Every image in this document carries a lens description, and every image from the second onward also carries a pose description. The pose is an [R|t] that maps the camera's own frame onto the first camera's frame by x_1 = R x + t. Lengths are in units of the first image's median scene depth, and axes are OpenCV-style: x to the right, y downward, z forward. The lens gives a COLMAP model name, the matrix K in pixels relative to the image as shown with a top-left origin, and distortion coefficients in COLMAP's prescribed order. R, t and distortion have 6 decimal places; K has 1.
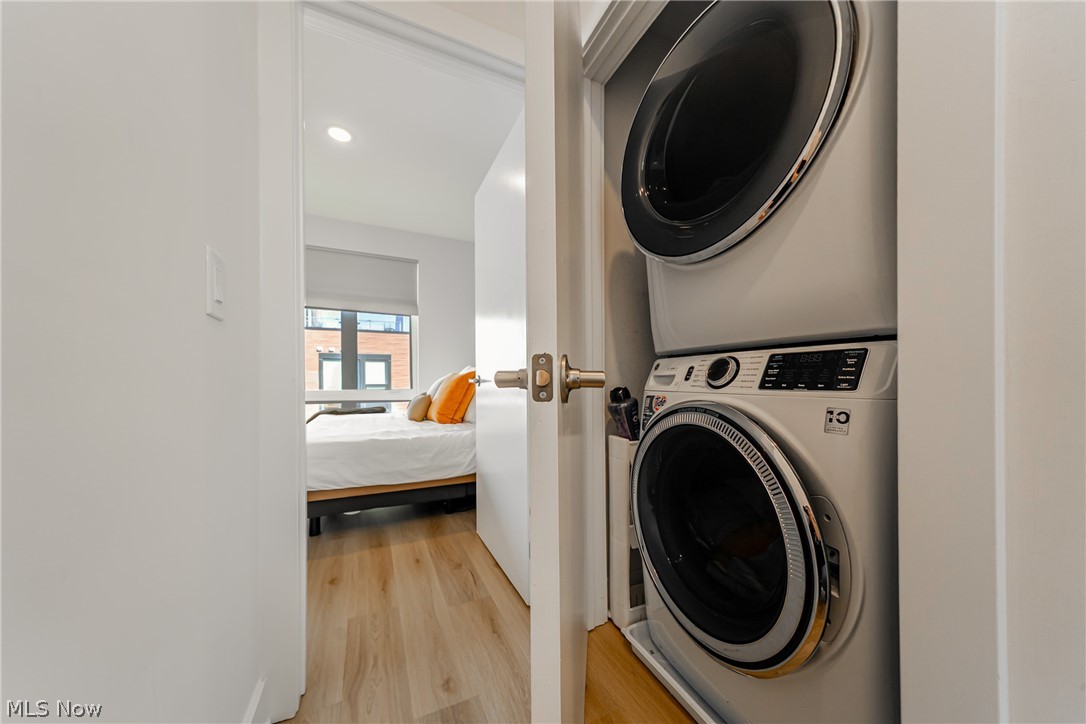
lens RADIAL K [[372.5, 0, 544.1], [0, 372.5, 359.7], [0, 0, 1]] dist [0.000259, -0.000030]
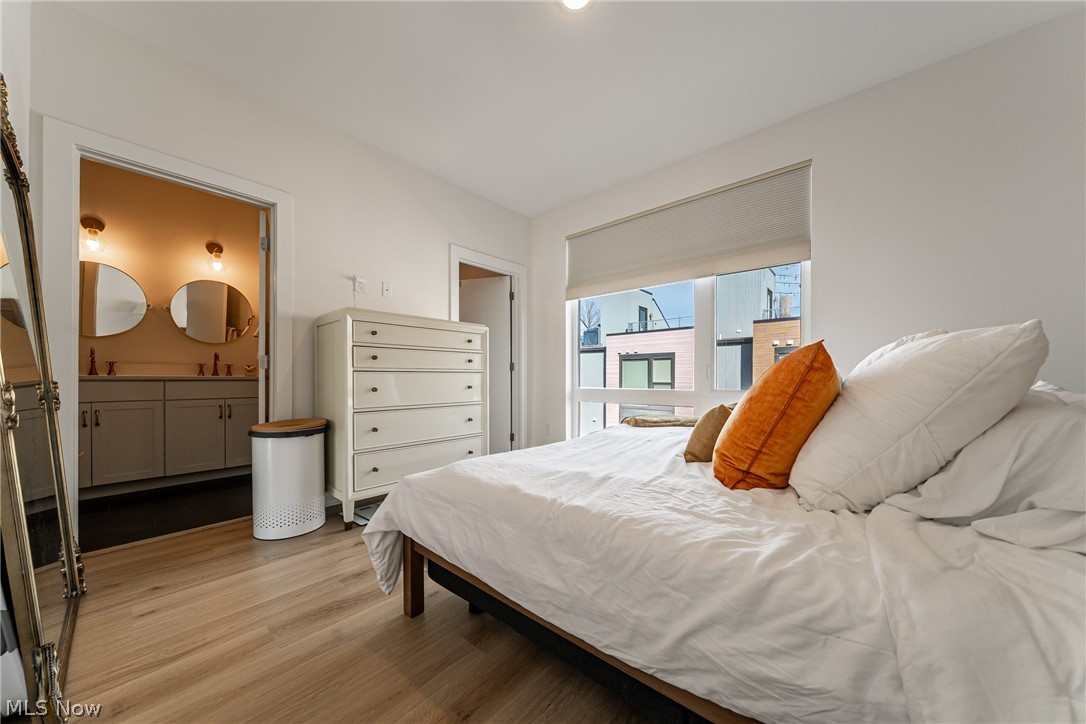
lens RADIAL K [[376.6, 0, 538.9], [0, 376.6, 377.1], [0, 0, 1]] dist [-0.000316, -0.000044]
pose [[0.398151, -0.000786, -0.917320, 0.024572], [0.049324, 0.998571, 0.020552, 0.037227], [0.915993, -0.053428, 0.397621, 0.589205]]
